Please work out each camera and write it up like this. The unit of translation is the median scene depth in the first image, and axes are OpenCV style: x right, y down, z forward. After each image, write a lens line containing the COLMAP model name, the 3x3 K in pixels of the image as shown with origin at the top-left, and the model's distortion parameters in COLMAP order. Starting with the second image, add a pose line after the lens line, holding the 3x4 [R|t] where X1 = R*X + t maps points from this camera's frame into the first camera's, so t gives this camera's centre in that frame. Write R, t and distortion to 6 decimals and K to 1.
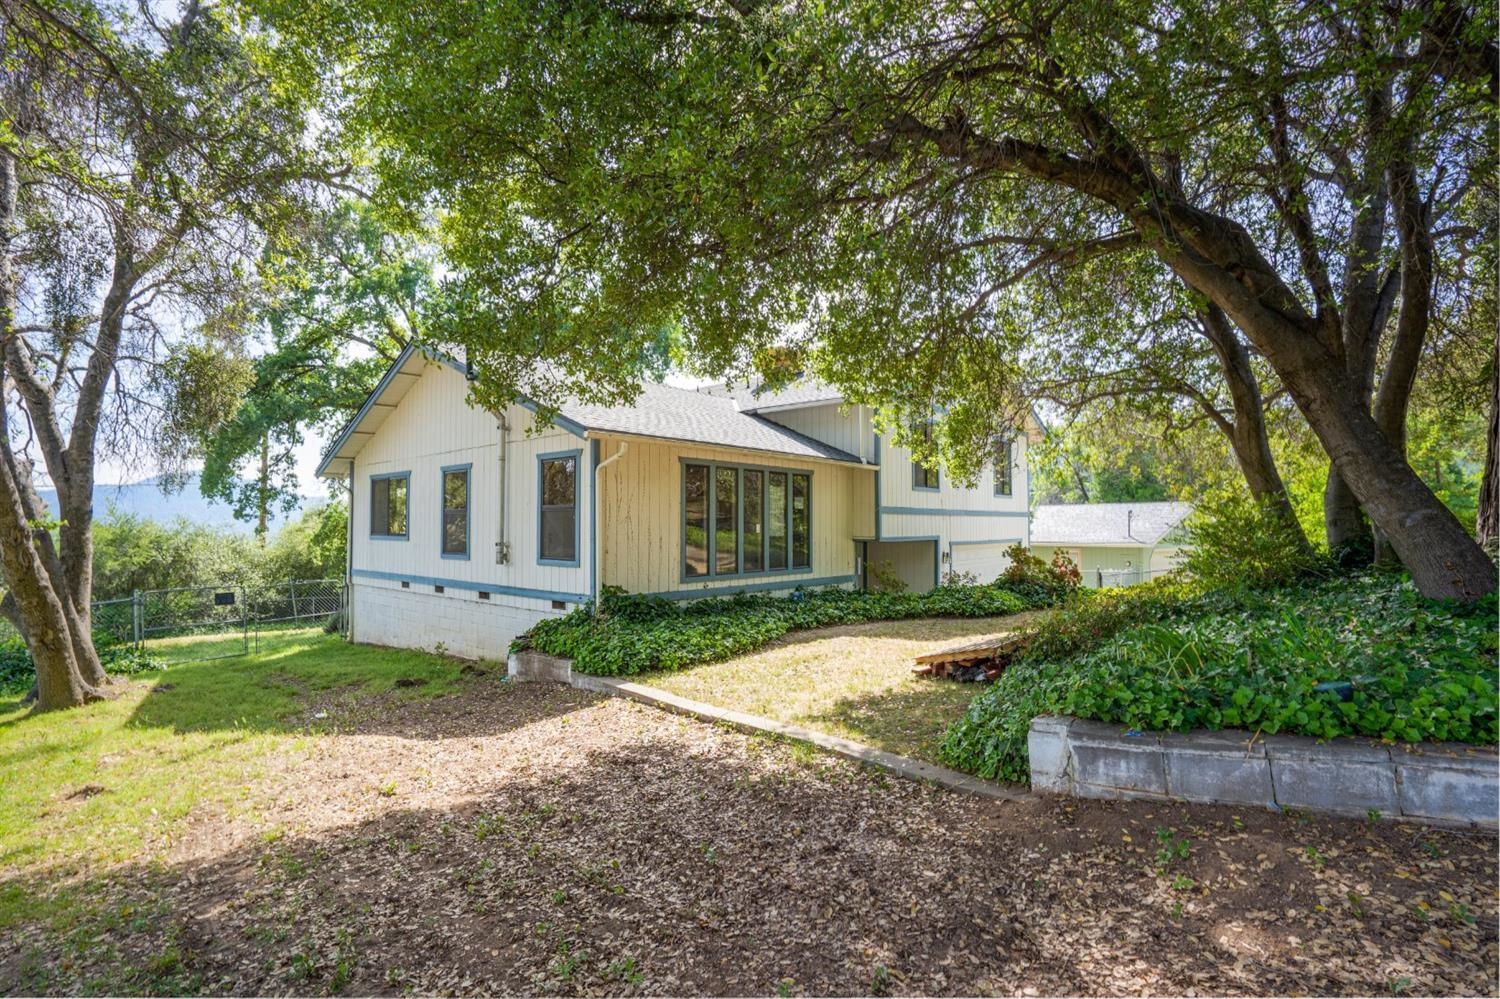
lens RADIAL K [[734.7, 0, 750.0], [0, 734.7, 499.5], [0, 0, 1]] dist [-0.041607, 0.022772]
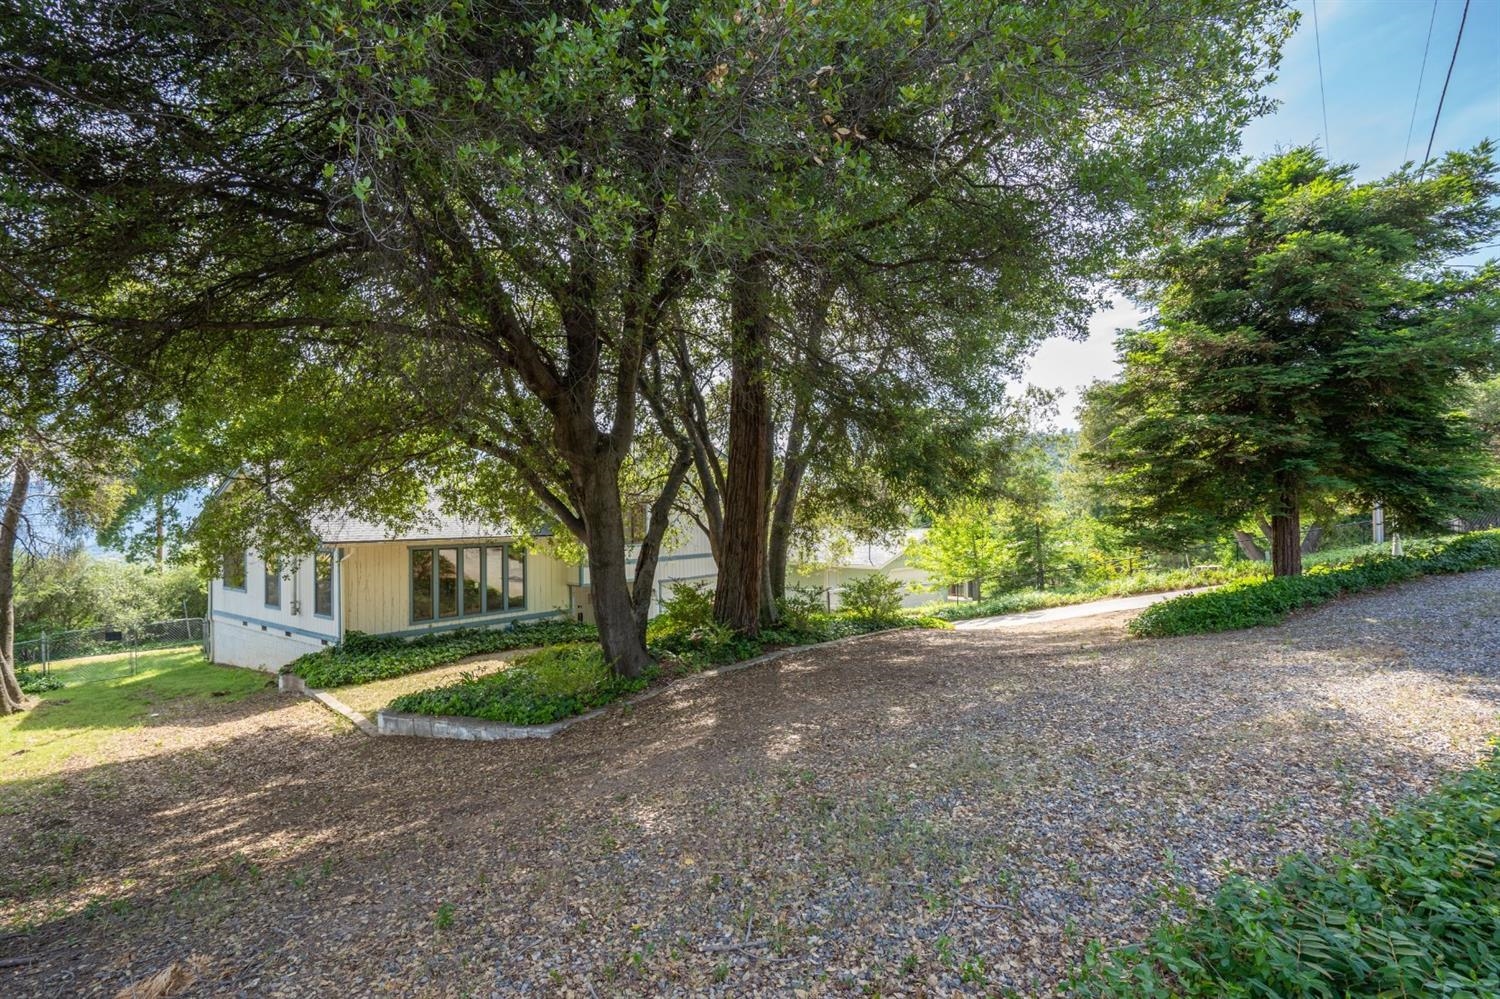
lens RADIAL K [[734.7, 0, 750.0], [0, 734.7, 499.5], [0, 0, 1]] dist [-0.041607, 0.022772]
pose [[0.997271, -0.010886, 0.073020, 0.450164], [0.009996, 0.999871, 0.012546, -0.145716], [-0.073147, -0.011782, 0.997252, -0.529405]]
